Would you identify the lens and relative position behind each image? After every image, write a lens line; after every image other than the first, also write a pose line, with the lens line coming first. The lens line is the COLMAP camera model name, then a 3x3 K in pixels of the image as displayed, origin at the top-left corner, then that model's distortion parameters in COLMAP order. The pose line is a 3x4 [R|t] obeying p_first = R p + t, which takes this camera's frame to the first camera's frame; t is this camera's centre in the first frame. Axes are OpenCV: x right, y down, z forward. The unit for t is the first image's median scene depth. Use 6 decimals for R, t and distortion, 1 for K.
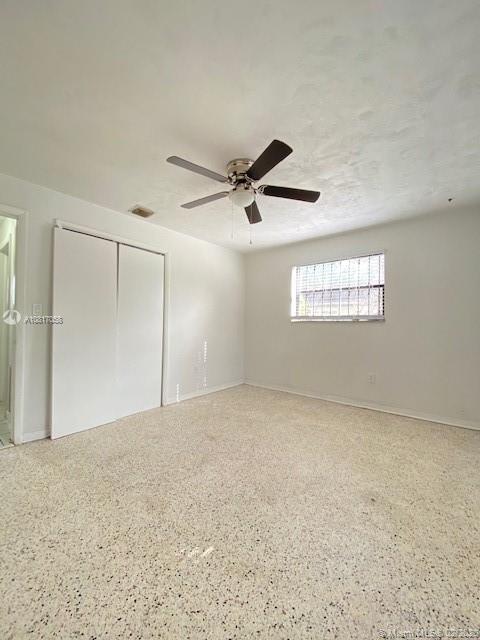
lens RADIAL K [[261.1, 0, 242.1], [0, 261.1, 319.7], [0, 0, 1]] dist [-0.001142, -0.000618]
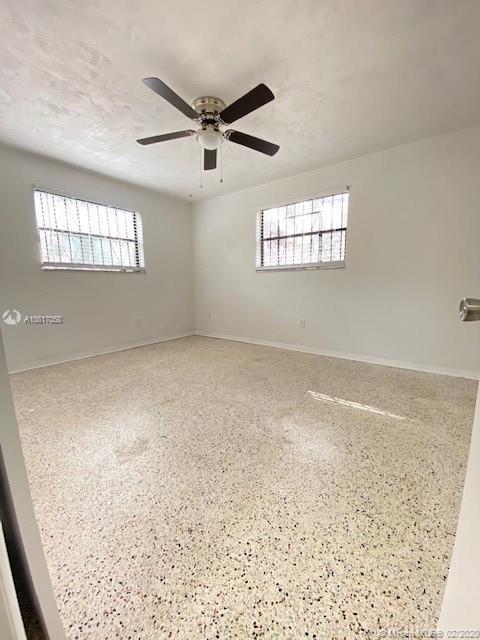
lens RADIAL K [[261.1, 0, 242.1], [0, 261.1, 319.7], [0, 0, 1]] dist [-0.001142, -0.000618]
pose [[-0.046341, -0.145009, 0.988345, -0.792850], [-0.001895, 0.989418, 0.145078, 0.053954], [-0.998924, 0.004850, -0.046126, 0.672965]]
